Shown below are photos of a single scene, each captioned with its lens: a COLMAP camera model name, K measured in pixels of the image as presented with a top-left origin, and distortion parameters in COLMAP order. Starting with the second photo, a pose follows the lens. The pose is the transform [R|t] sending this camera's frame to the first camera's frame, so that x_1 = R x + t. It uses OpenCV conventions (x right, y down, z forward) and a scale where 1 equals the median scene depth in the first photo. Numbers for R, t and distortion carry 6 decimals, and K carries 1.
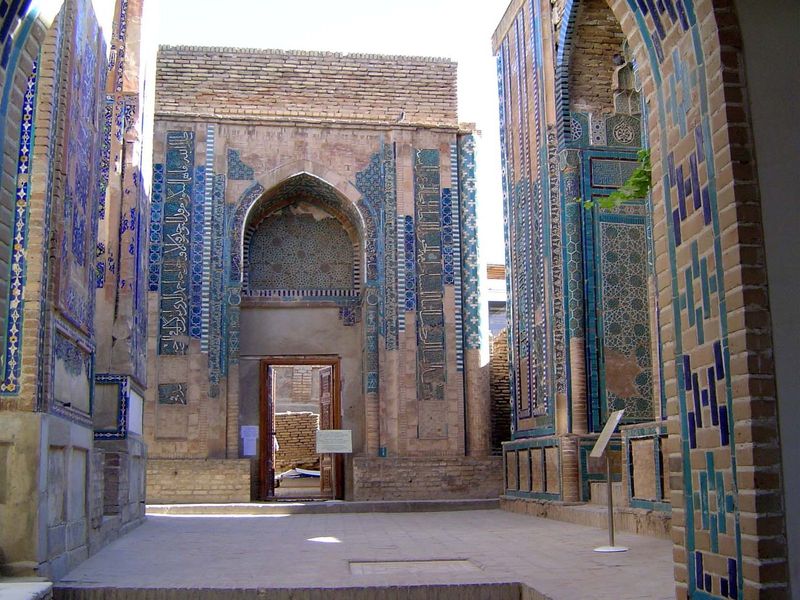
lens RADIAL K [[918.7, 0, 399.2], [0, 918.7, 300.8], [0, 0, 1]] dist [-0.128576, 0.000000]
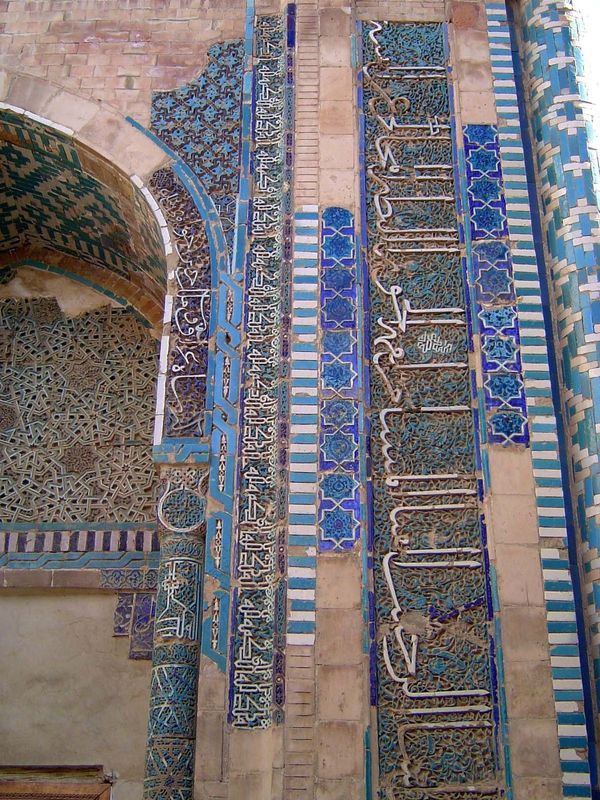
lens RADIAL K [[1152.9, 0, 301.5], [0, 1152.9, 397.8], [0, 0, 1]] dist [-0.111704, 0.000000]
pose [[0.985125, -0.060969, -0.160661, 0.050007], [0.006653, 0.947773, -0.318877, 0.064873], [0.171712, 0.313065, 0.934080, 0.706215]]
